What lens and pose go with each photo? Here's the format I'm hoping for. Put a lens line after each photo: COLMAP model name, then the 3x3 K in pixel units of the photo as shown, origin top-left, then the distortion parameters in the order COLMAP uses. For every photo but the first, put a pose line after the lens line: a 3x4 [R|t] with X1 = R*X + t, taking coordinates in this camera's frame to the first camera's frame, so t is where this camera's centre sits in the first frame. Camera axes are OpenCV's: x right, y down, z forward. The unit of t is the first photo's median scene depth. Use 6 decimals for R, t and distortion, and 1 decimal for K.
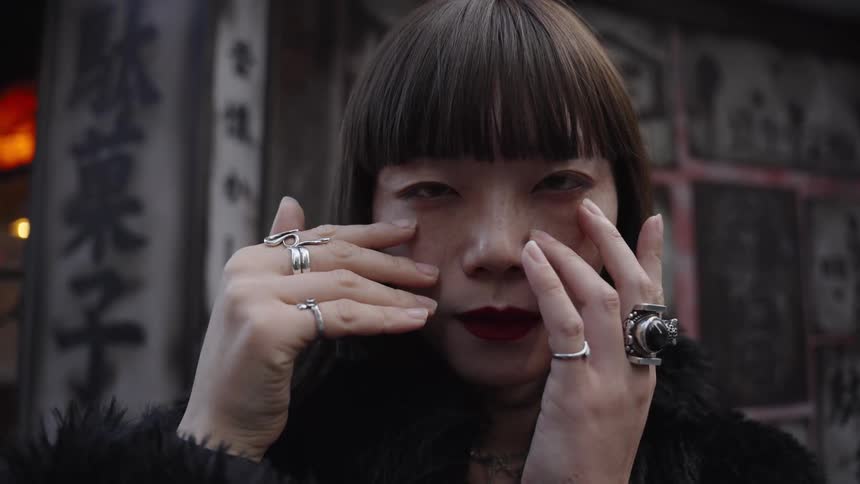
lens RADIAL K [[577.4, 0, 384.8], [0, 577.4, 244.2], [0, 0, 1]] dist [-0.044736, 0.000715]
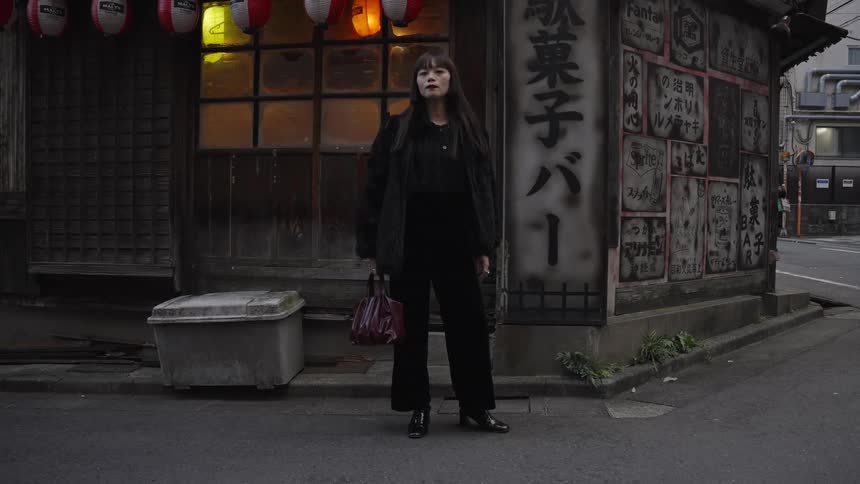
lens RADIAL K [[752.3, 0, 430.0], [0, 752.3, 242.0], [0, 0, 1]] dist [-0.140510, 0.166162]
pose [[0.907903, -0.007199, 0.419118, -2.171748], [-0.045874, 0.992141, 0.116416, 0.318113], [-0.416662, -0.124921, 0.900437, -1.617591]]
